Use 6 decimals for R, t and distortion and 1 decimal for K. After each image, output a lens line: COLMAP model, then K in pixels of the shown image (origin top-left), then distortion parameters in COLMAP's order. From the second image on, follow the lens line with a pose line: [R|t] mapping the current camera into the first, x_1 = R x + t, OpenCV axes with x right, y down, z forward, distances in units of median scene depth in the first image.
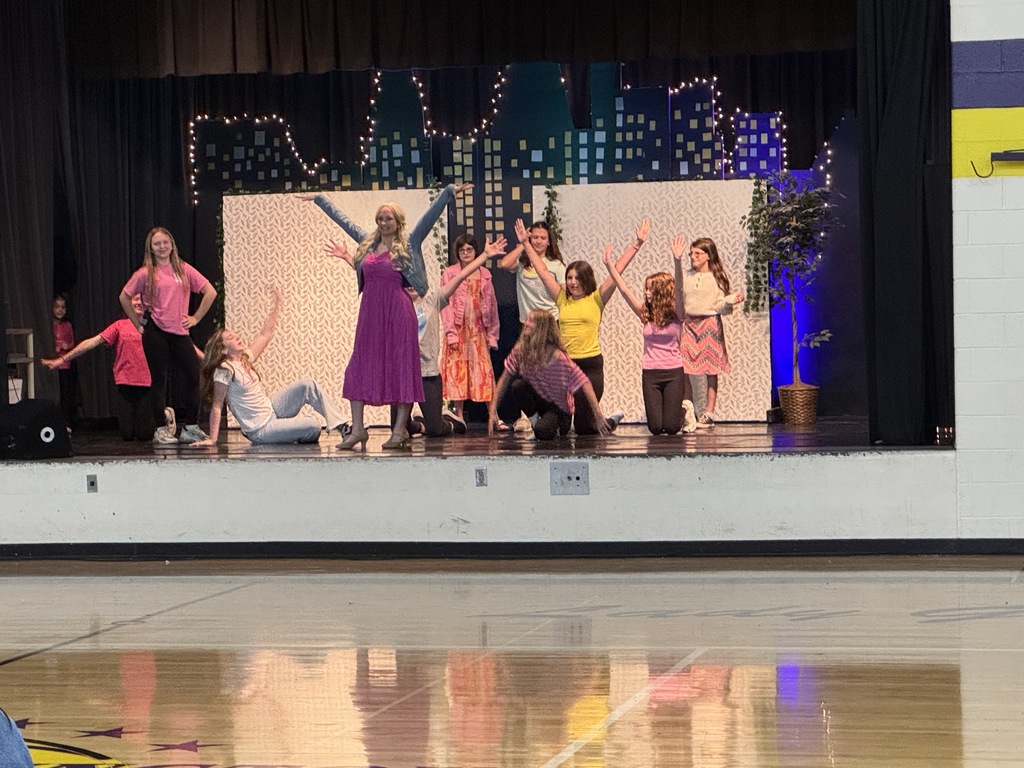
lens RADIAL K [[3130.3, 0, 512.7], [0, 3130.3, 392.1], [0, 0, 1]] dist [-0.028033, 0.000000]
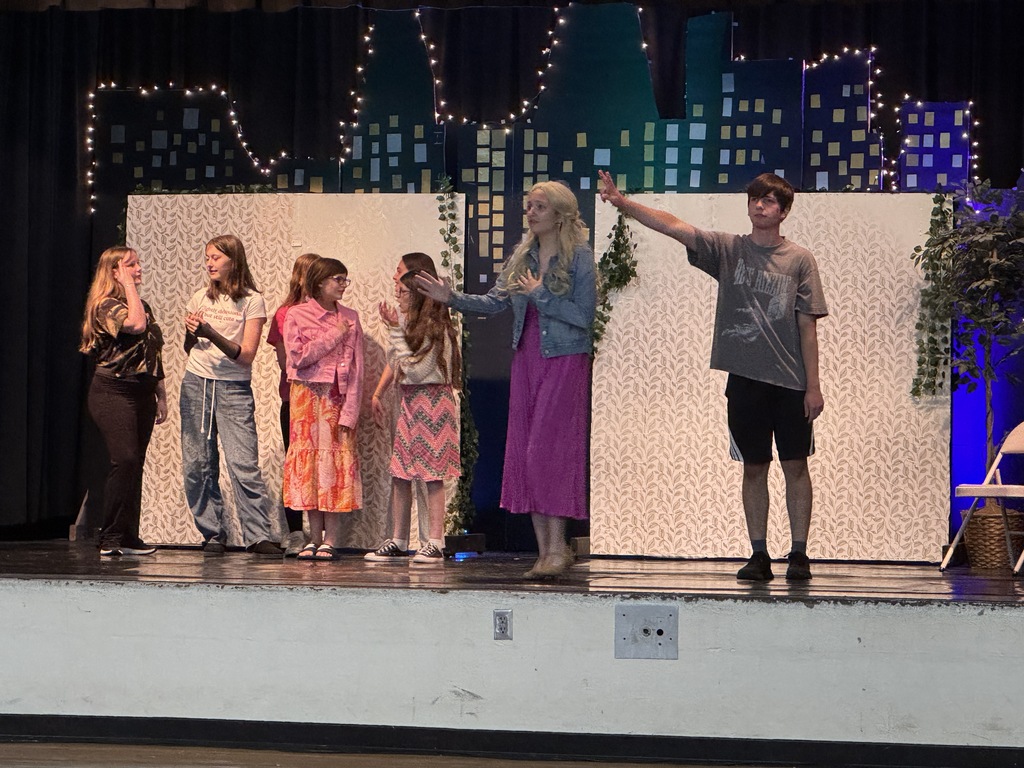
lens RADIAL K [[3700.3, 0, 509.2], [0, 3700.3, 386.4], [0, 0, 1]] dist [-0.145539, 0.000000]
pose [[0.999269, 0.036886, -0.010054, -0.002336], [-0.037319, 0.998201, -0.046916, 0.011339], [0.008305, 0.047257, 0.998848, 0.216252]]
